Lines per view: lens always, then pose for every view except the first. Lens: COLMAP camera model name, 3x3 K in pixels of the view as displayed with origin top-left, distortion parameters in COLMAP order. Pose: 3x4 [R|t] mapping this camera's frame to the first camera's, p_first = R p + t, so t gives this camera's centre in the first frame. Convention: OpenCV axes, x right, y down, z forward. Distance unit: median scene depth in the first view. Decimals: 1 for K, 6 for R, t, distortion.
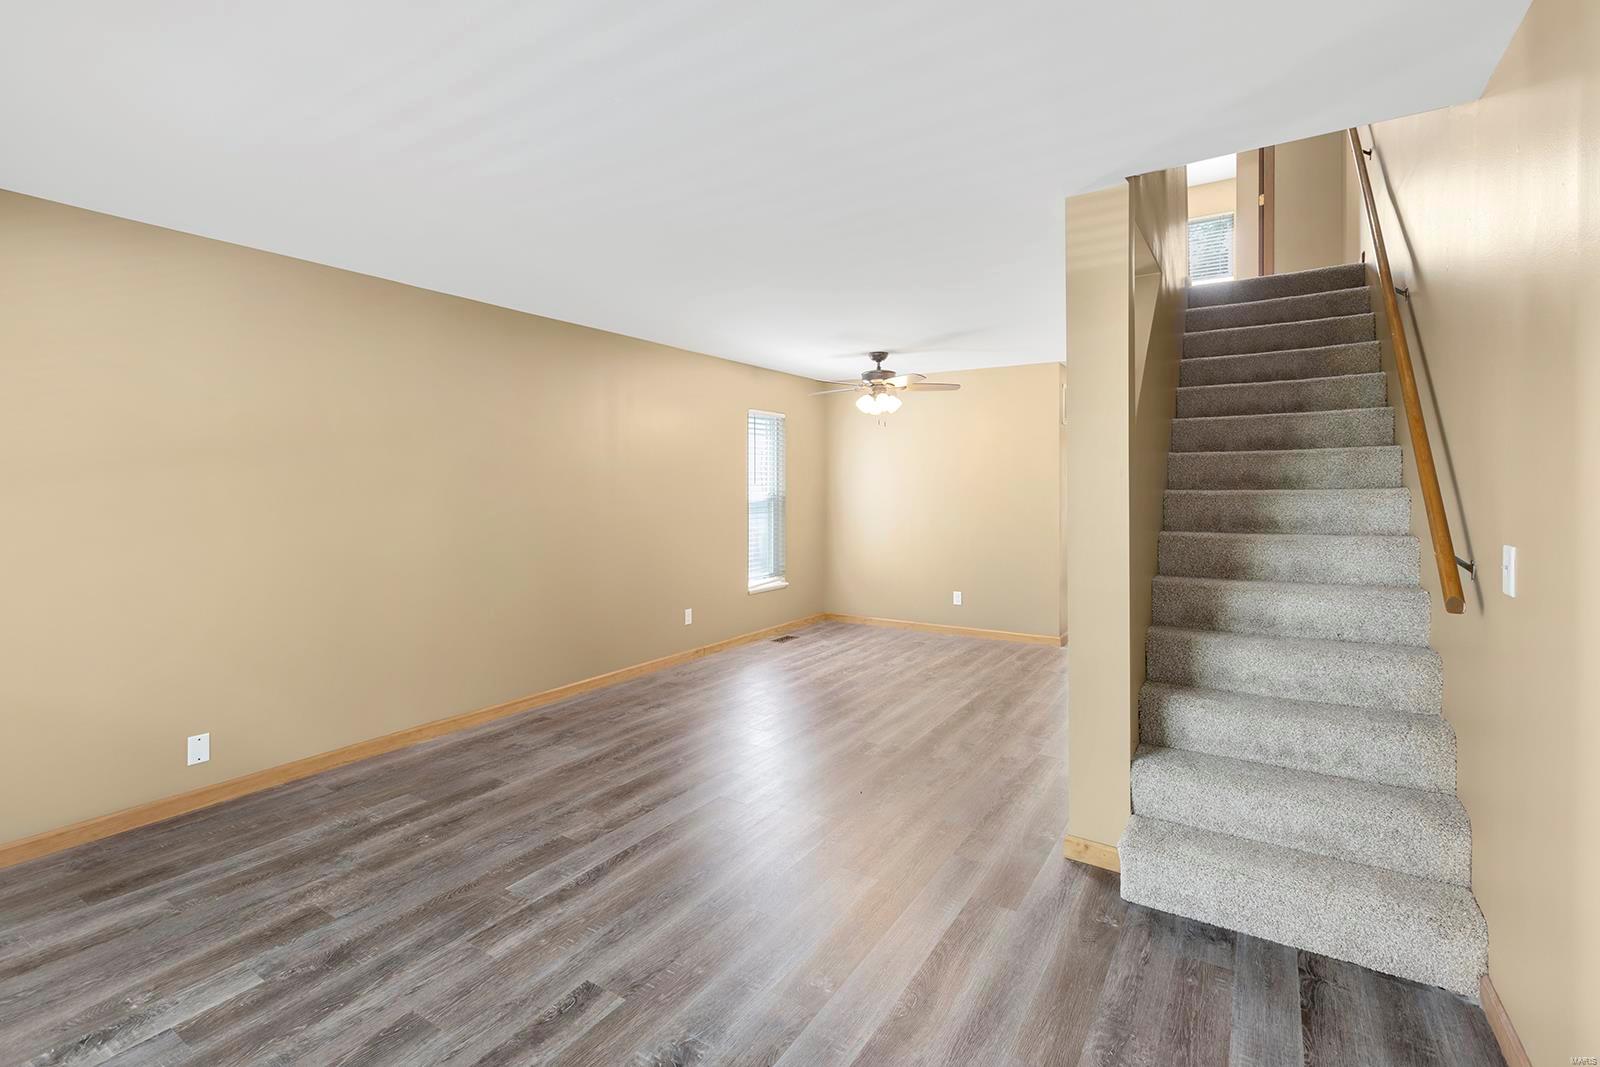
lens RADIAL K [[732.2, 0, 796.0], [0, 732.2, 528.0], [0, 0, 1]] dist [-0.001048, -0.000085]
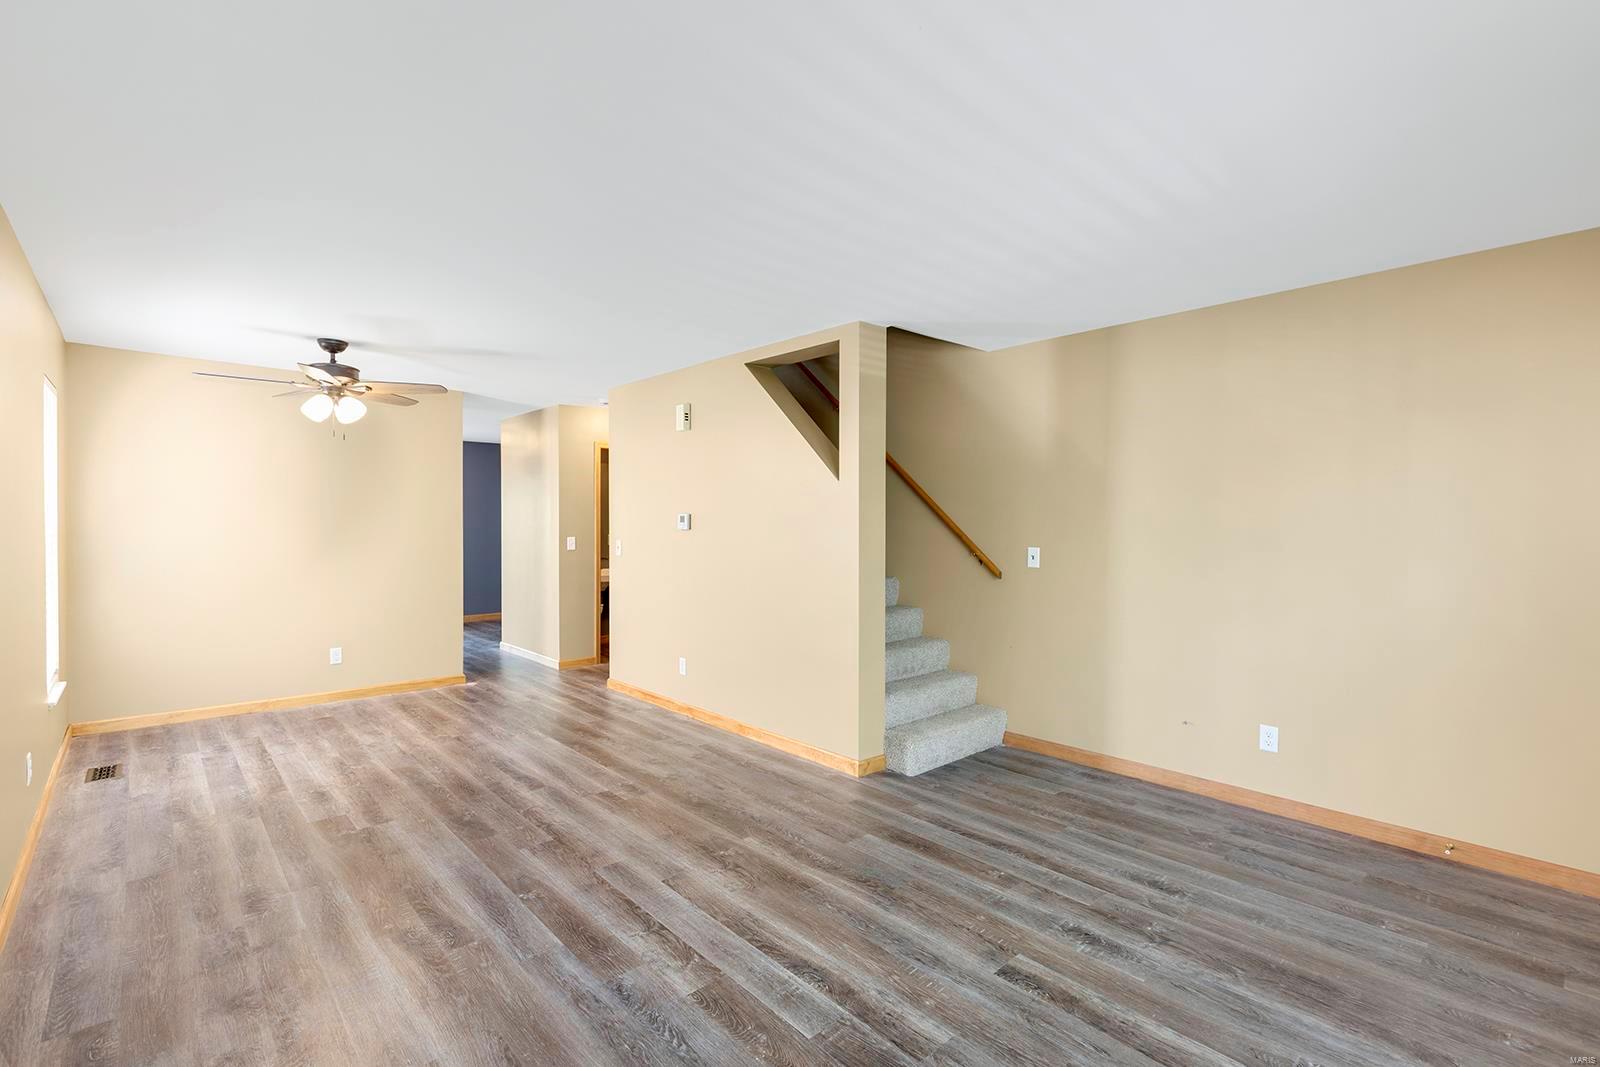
lens RADIAL K [[732.2, 0, 796.0], [0, 732.2, 528.0], [0, 0, 1]] dist [-0.001048, -0.000085]
pose [[0.255474, -0.004894, 0.966803, -1.096279], [0.050449, 0.998692, -0.008276, -0.031257], [-0.965499, 0.050889, 0.255387, 0.765190]]
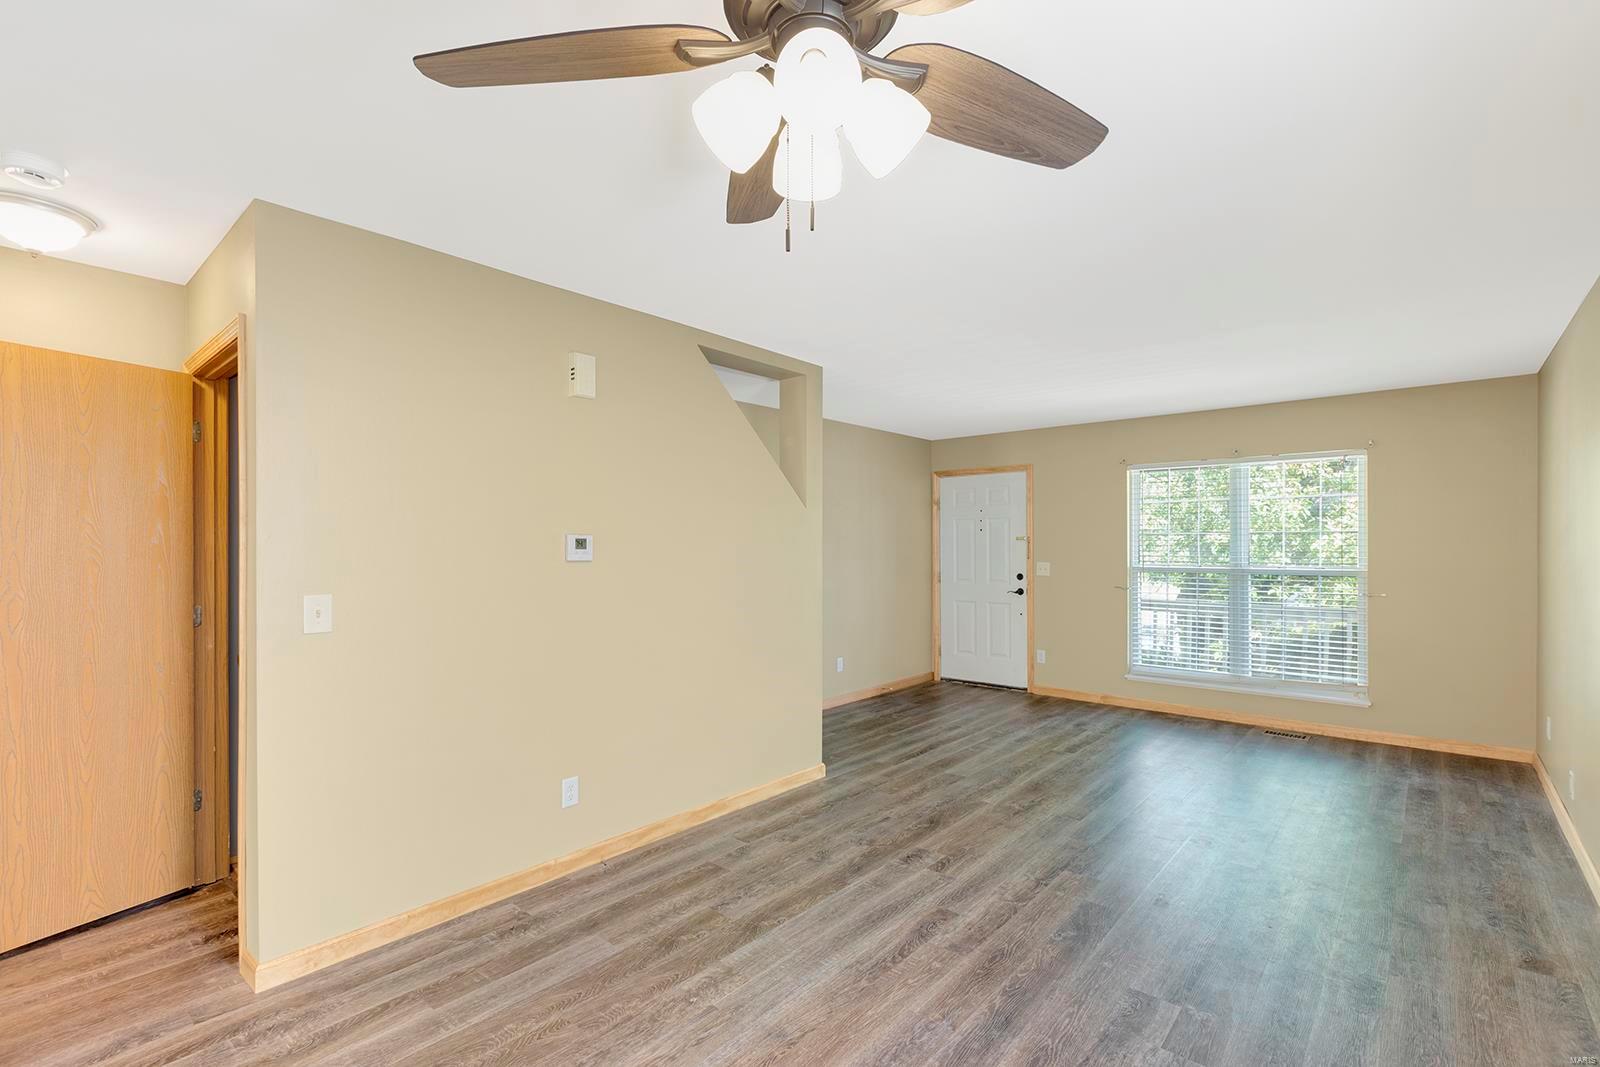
lens RADIAL K [[696.3, 0, 800.0], [0, 696.3, 533.5], [0, 0, 1]] dist [-0.002267, -0.000068]
pose [[-0.988321, 0.003696, 0.152342, 0.196473], [0.009438, 0.999271, 0.036985, -0.147231], [-0.152094, 0.037990, -0.987636, 2.627518]]
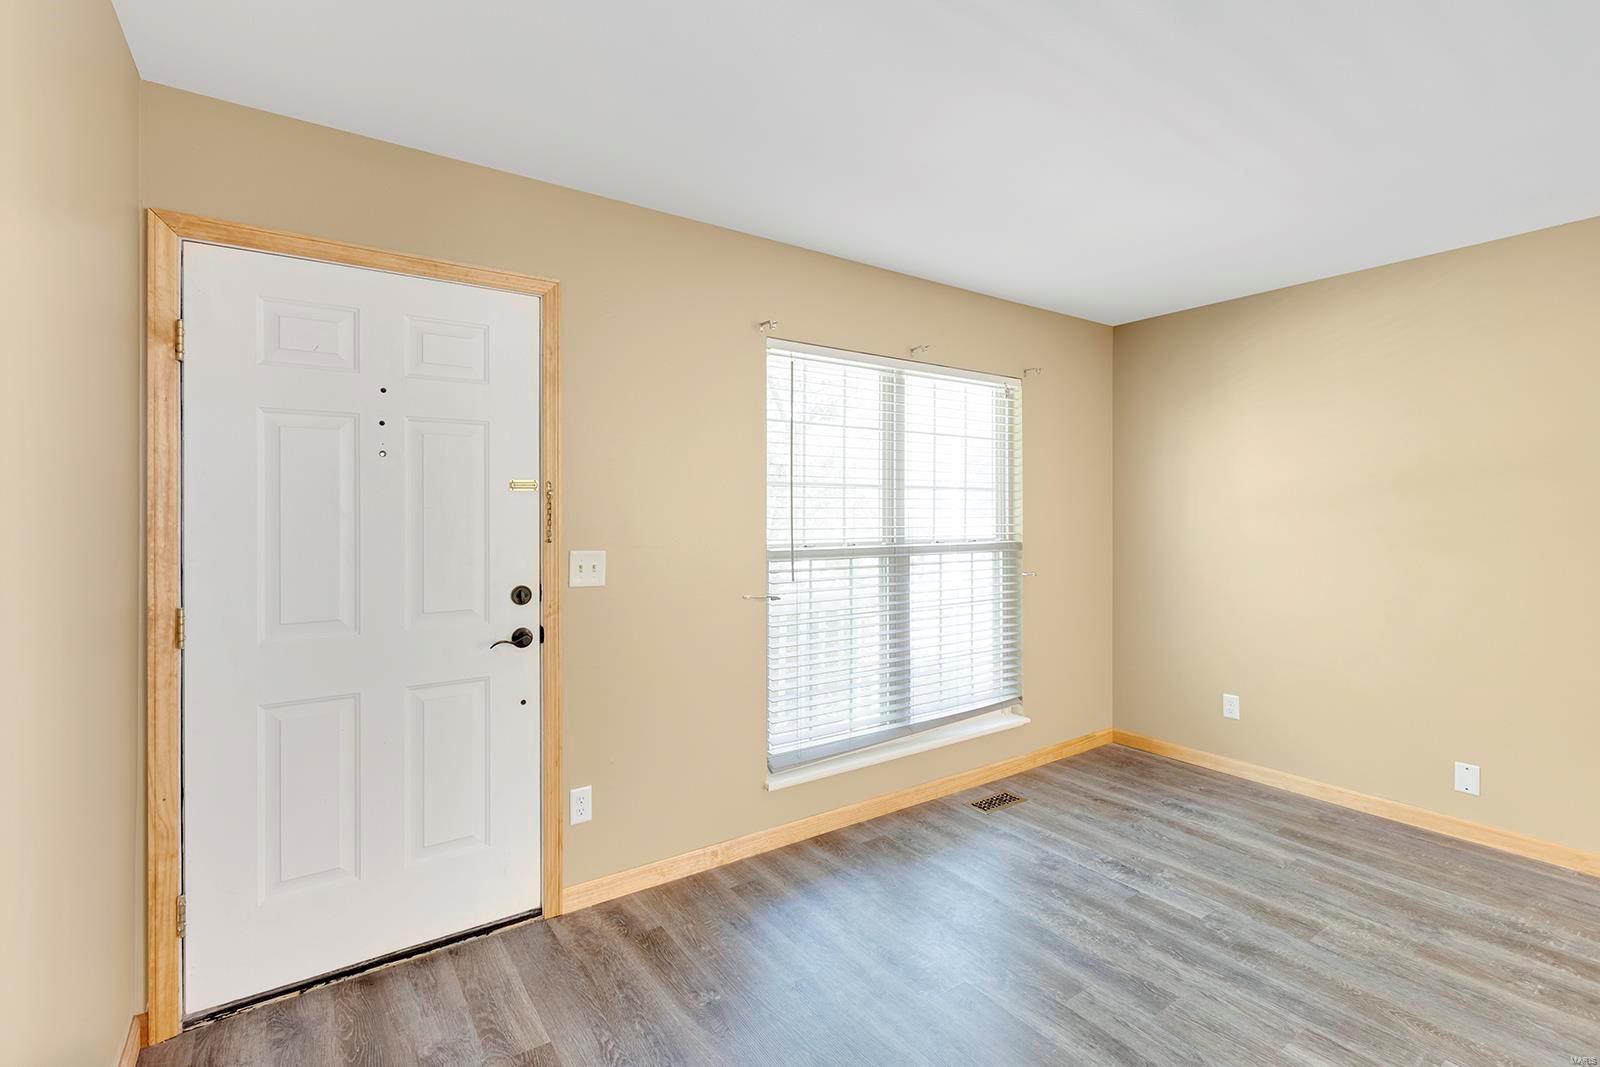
lens RADIAL K [[719.9, 0, 767.6], [0, 719.9, 506.8], [0, 0, 1]] dist [-0.001664, -0.000123]
pose [[-0.403100, -0.003576, -0.915149, 0.502370], [-0.049195, 0.998631, 0.017767, -0.029997], [0.913833, 0.052183, -0.402725, 0.623756]]
